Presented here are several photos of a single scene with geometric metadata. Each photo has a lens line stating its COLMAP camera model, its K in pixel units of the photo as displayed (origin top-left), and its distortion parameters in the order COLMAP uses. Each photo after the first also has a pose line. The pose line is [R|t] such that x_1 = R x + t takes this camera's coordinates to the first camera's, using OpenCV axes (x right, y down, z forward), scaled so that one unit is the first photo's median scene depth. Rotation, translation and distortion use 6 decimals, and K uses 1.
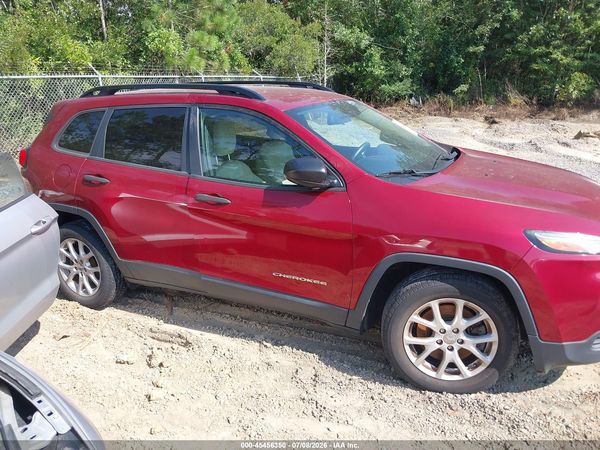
lens RADIAL K [[479.9, 0, 303.6], [0, 479.9, 224.6], [0, 0, 1]] dist [0.000640, 0.001560]
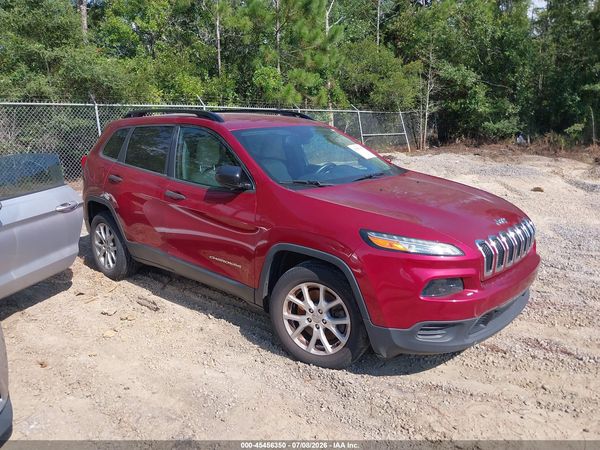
lens RADIAL K [[479.9, 0, 303.6], [0, 479.9, 224.6], [0, 0, 1]] dist [0.000640, 0.001560]
pose [[0.963154, 0.082835, -0.255877, 0.109446], [-0.100207, 0.993412, -0.055597, 0.014304], [0.249586, 0.079189, 0.965109, -0.037670]]
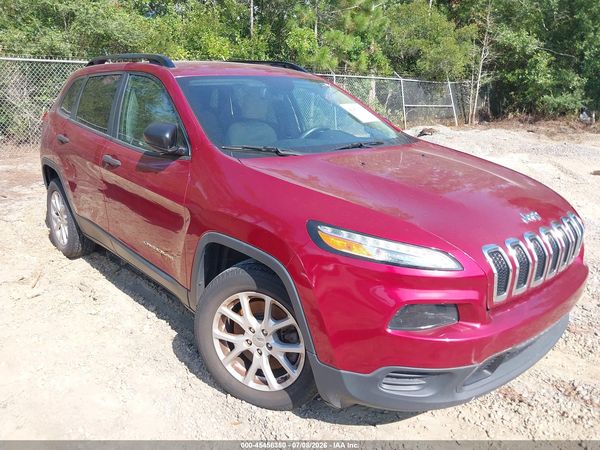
lens RADIAL K [[479.9, 0, 303.6], [0, 479.9, 224.6], [0, 0, 1]] dist [0.000640, 0.001560]
pose [[0.929570, 0.144745, -0.339041, 0.124948], [-0.149875, 0.988642, 0.011153, 0.001869], [0.336805, 0.040447, 0.940705, 0.040303]]
